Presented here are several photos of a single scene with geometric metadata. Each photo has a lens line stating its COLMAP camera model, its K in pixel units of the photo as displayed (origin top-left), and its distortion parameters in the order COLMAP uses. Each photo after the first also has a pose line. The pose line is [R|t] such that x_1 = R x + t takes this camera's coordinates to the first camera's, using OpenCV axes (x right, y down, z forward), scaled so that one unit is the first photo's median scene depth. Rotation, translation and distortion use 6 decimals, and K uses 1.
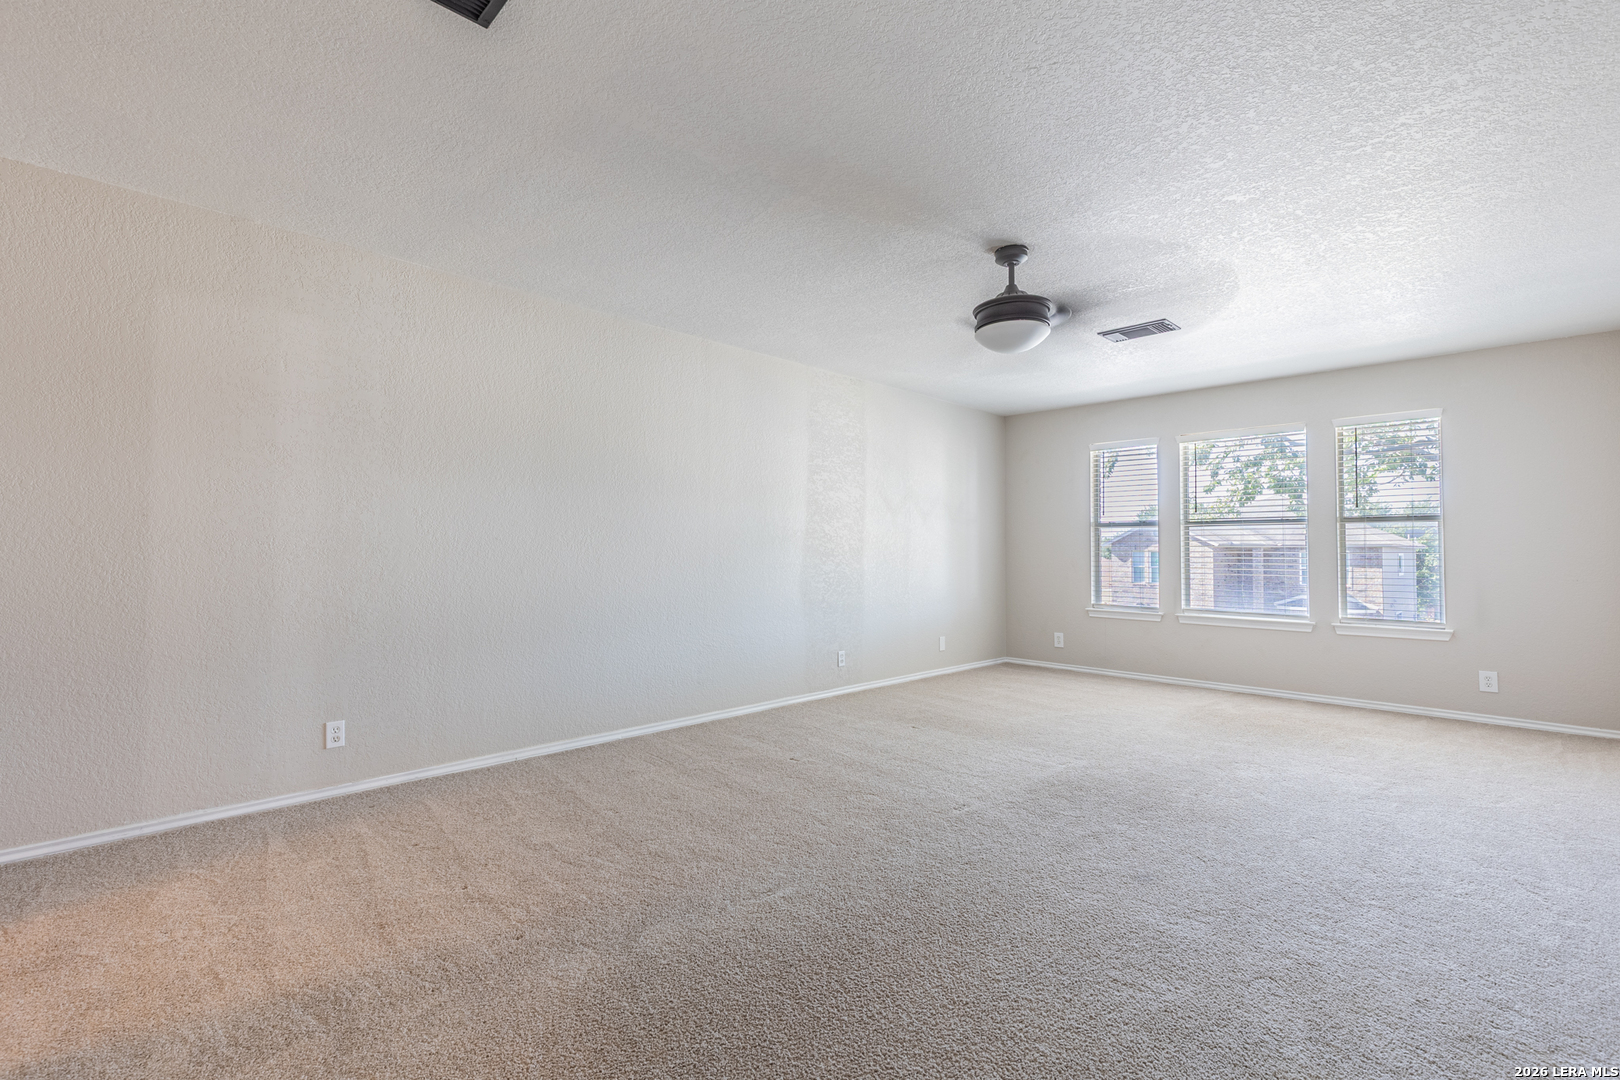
lens RADIAL K [[719.3, 0, 812.3], [0, 719.3, 533.4], [0, 0, 1]] dist [-0.003440, -0.000774]
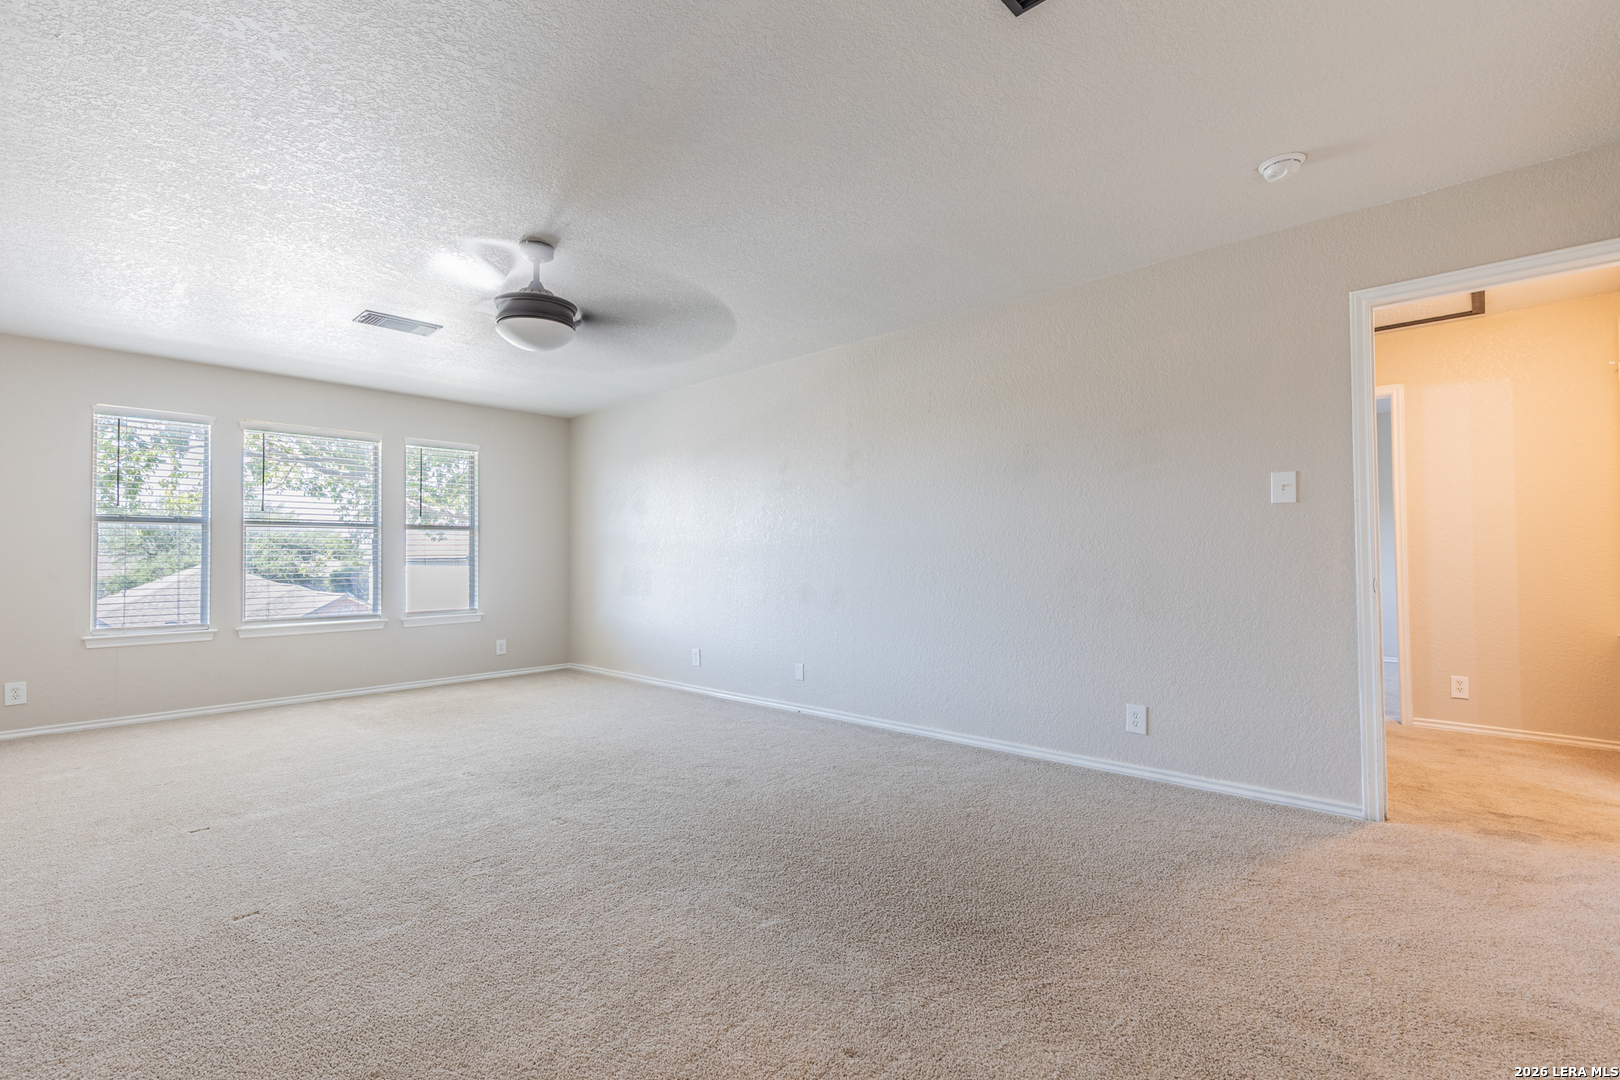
lens RADIAL K [[723.1, 0, 815.0], [0, 723.1, 539.7], [0, 0, 1]] dist [0.001384, 0.000725]
pose [[-0.056505, 0.018661, 0.998228, -0.439714], [-0.021528, 0.999570, -0.019904, 0.011489], [-0.998170, -0.022614, -0.056079, 0.416720]]
